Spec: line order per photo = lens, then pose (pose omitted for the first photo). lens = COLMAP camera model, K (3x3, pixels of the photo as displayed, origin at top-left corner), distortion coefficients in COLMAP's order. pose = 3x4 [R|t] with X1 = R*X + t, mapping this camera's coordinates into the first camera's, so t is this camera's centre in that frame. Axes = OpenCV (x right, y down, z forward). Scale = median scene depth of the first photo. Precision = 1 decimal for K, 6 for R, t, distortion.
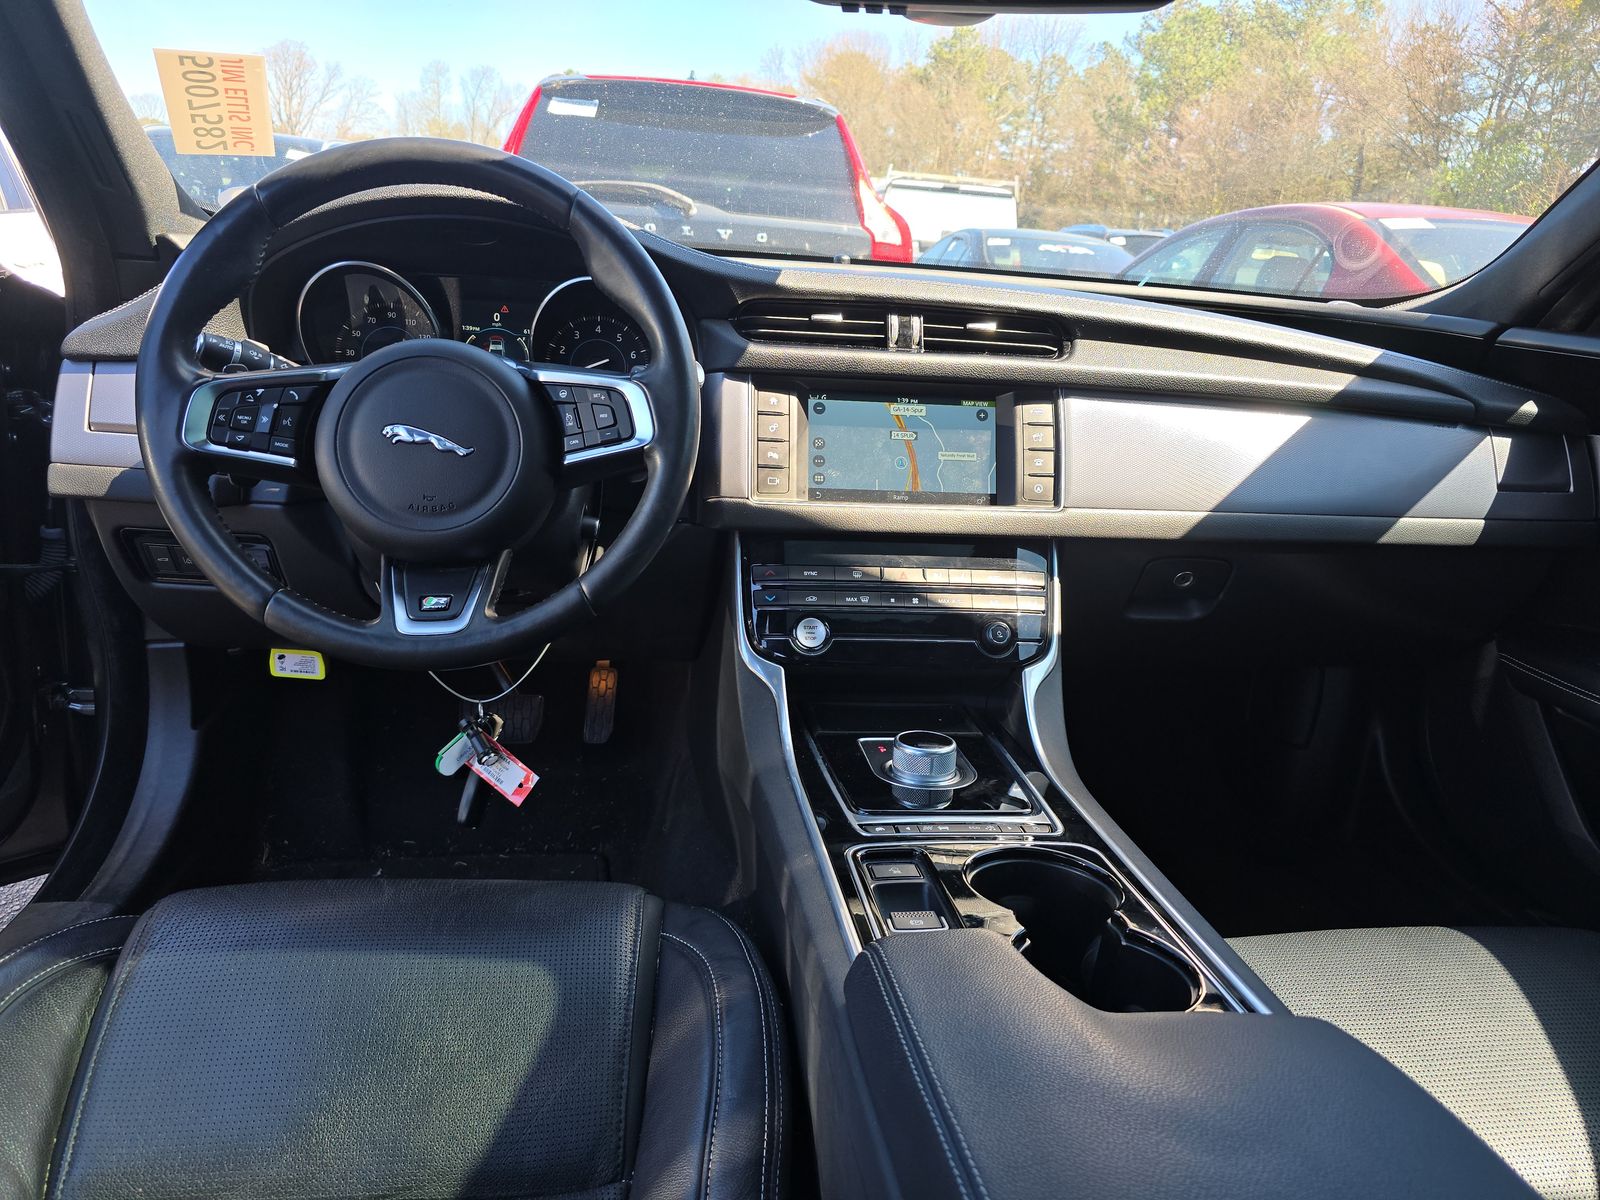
lens RADIAL K [[1068.2, 0, 805.8], [0, 1068.2, 604.3], [0, 0, 1]] dist [0.027149, -0.018249]
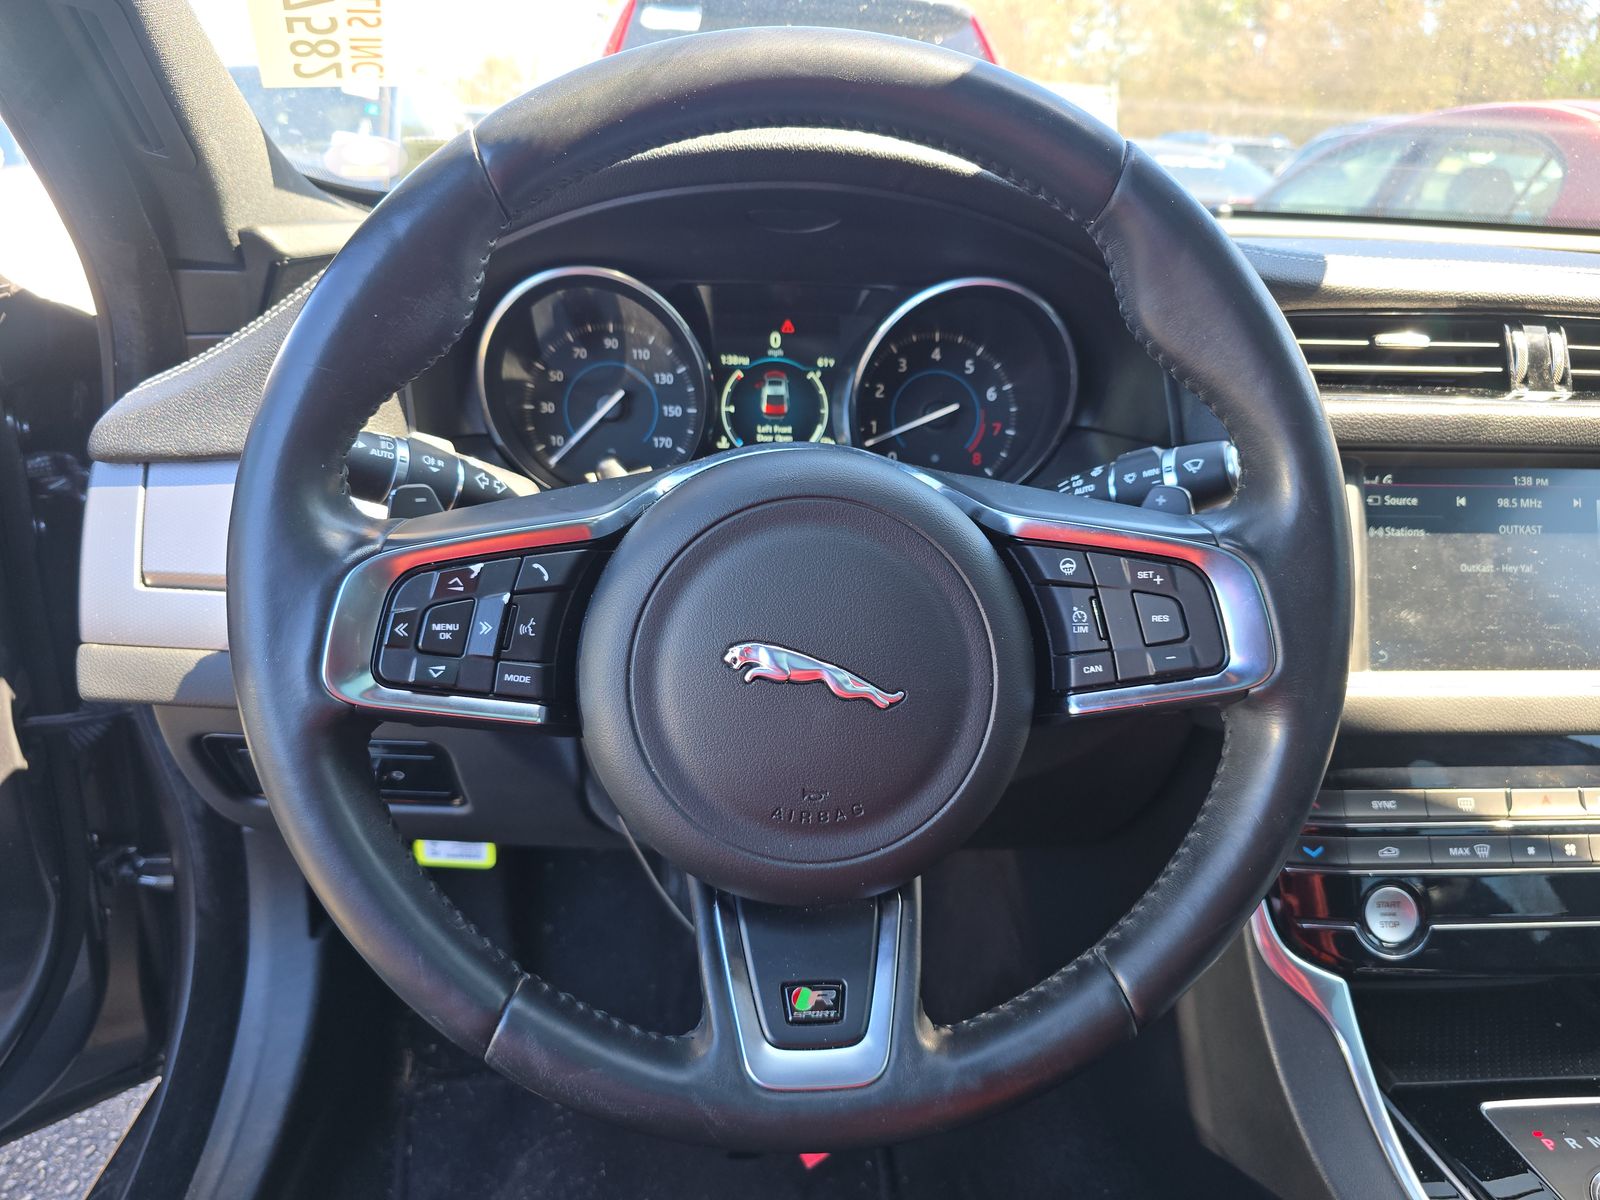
lens RADIAL K [[1068.2, 0, 793.2], [0, 1068.2, 592.8], [0, 0, 1]] dist [0.027149, -0.018249]
pose [[0.998281, -0.009722, -0.057801, -0.266842], [0.012969, 0.998343, 0.056059, -0.172461], [0.057160, -0.056712, 0.996753, 0.417050]]
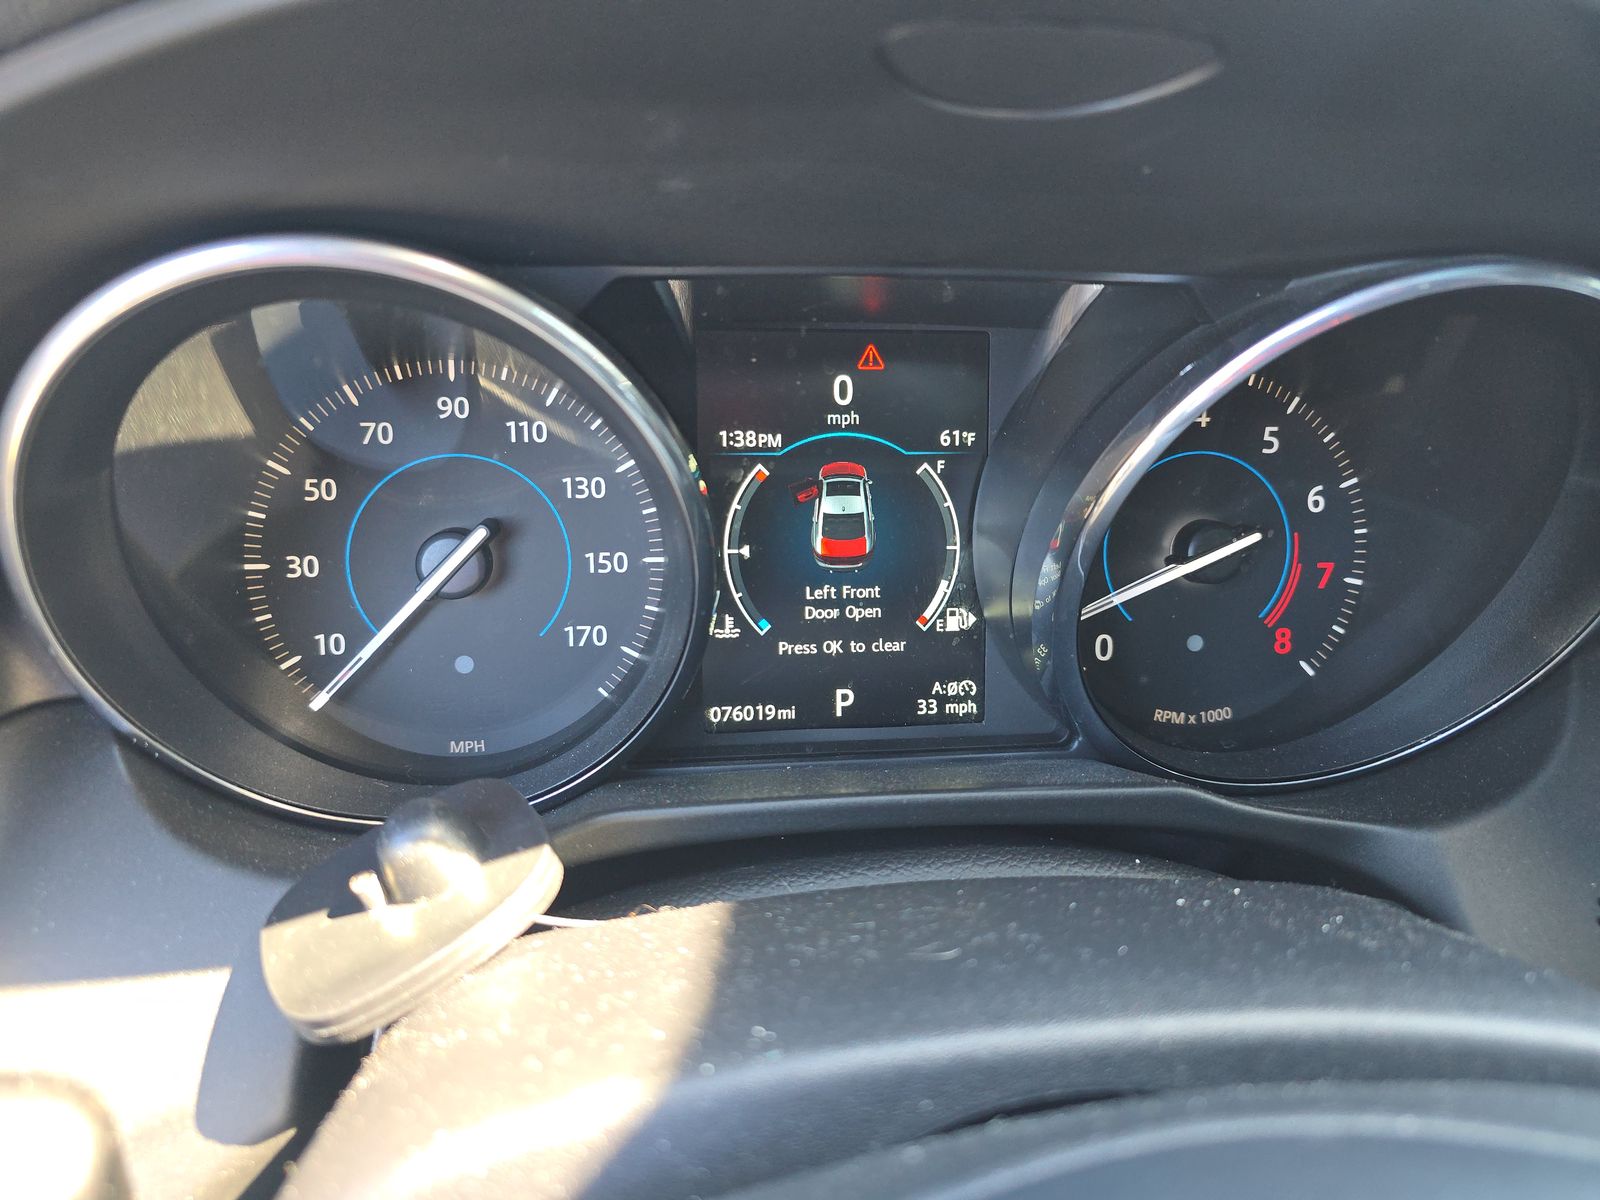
lens RADIAL K [[1068.2, 0, 832.4], [0, 1068.2, 601.5], [0, 0, 1]] dist [0.027149, -0.018249]
pose [[0.999457, -0.020597, -0.025736, -0.311776], [0.024040, 0.989639, 0.141551, -0.277613], [0.022554, -0.142092, 0.989596, 0.797713]]
